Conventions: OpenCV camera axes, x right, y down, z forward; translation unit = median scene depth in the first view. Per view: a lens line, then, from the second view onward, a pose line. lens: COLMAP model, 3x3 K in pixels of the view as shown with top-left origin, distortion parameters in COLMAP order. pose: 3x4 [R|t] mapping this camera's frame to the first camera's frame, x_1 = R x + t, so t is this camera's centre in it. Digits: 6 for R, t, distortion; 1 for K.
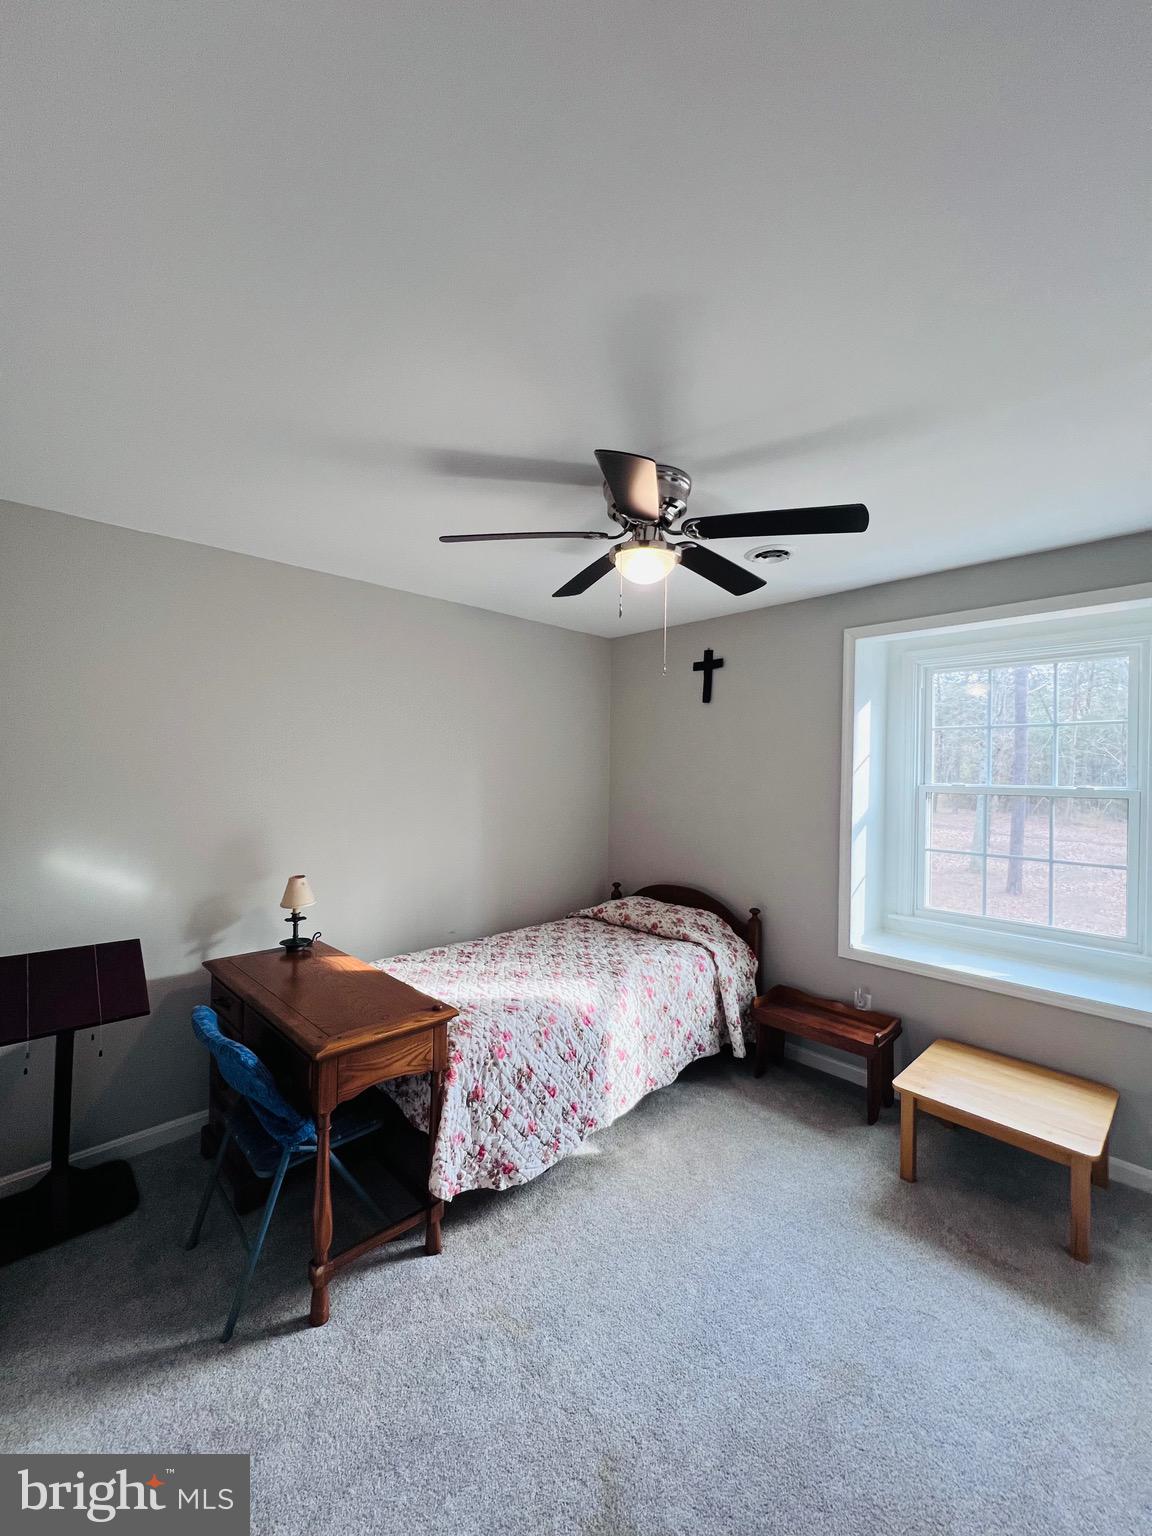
lens RADIAL K [[613.3, 0, 578.9], [0, 613.3, 763.3], [0, 0, 1]] dist [-0.001969, 0.000679]
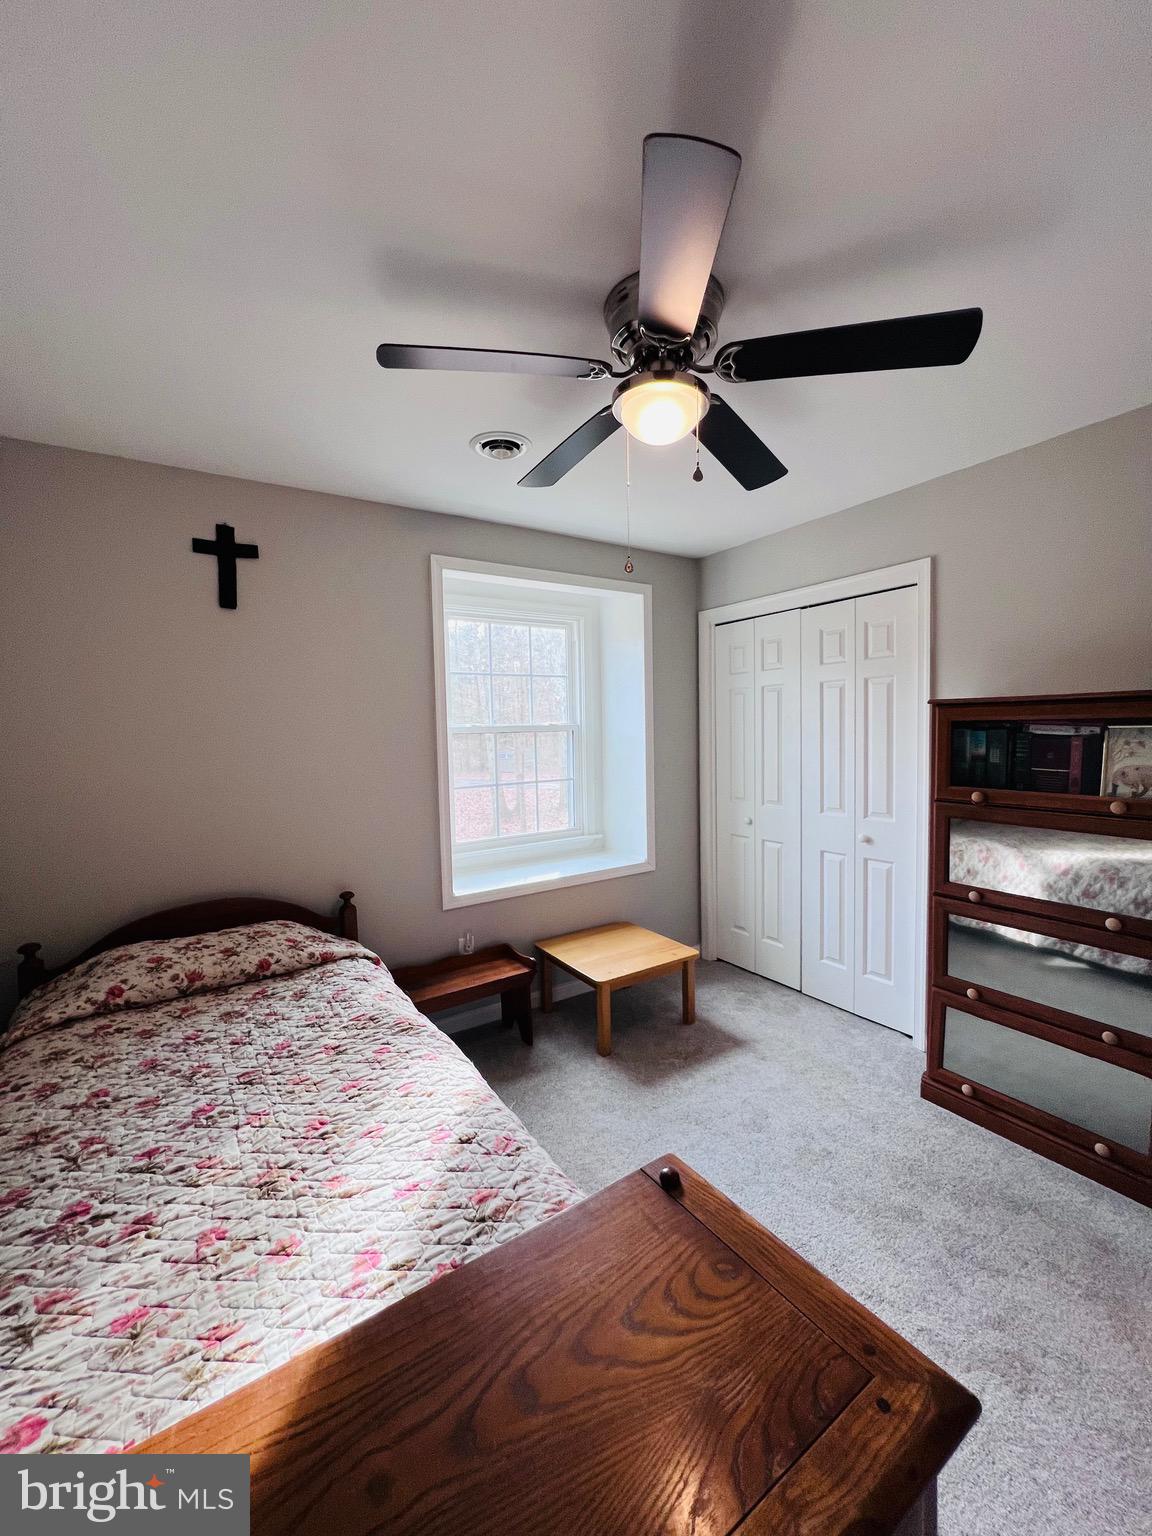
lens RADIAL K [[613.3, 0, 576.9], [0, 613.3, 764.3], [0, 0, 1]] dist [-0.001969, 0.000679]
pose [[0.190031, -0.077732, 0.978696, -0.436285], [0.017322, 0.996971, 0.075820, 0.025798], [-0.981625, 0.002545, 0.190802, 0.623843]]
